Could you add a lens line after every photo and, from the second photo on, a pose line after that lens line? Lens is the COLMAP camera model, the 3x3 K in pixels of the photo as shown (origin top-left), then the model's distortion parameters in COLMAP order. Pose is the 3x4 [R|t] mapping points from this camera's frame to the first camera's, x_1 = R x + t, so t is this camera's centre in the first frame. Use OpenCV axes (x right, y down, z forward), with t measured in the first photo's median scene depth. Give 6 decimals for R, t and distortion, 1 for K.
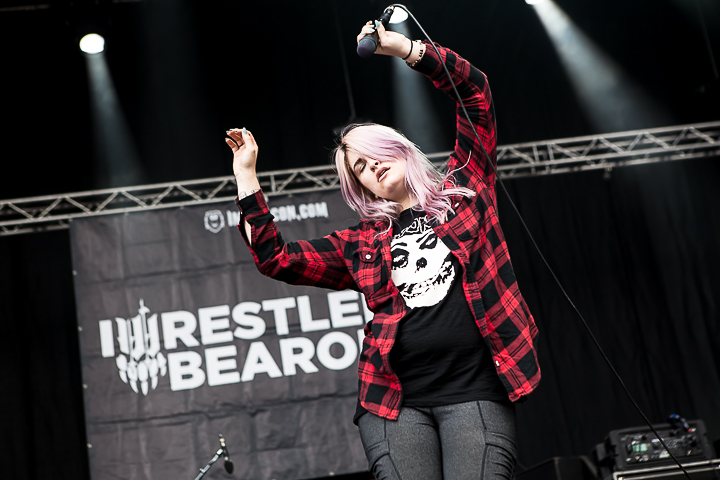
lens RADIAL K [[1390.0, 0, 364.9], [0, 1390.0, 223.9], [0, 0, 1]] dist [0.189655, 0.180461]
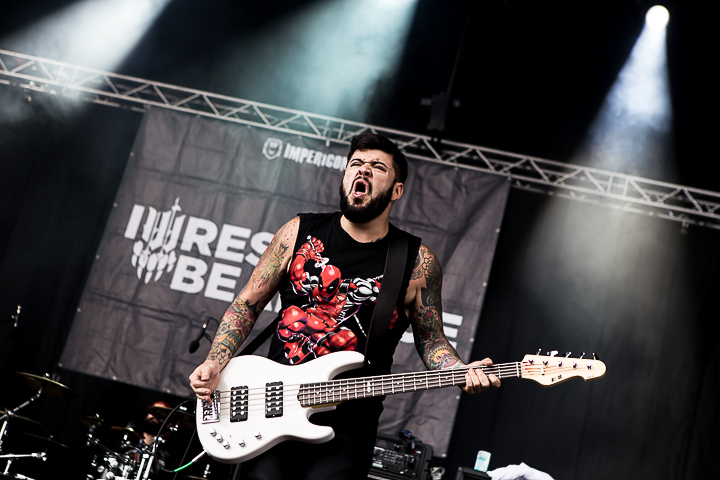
lens RADIAL K [[1390.0, 0, 364.9], [0, 1390.0, 223.9], [0, 0, 1]] dist [0.189655, 0.180461]
pose [[0.904801, 0.312610, -0.289153, 0.272443], [-0.308897, 0.949223, 0.059646, -0.032147], [0.293117, 0.035350, 0.955423, 0.051305]]
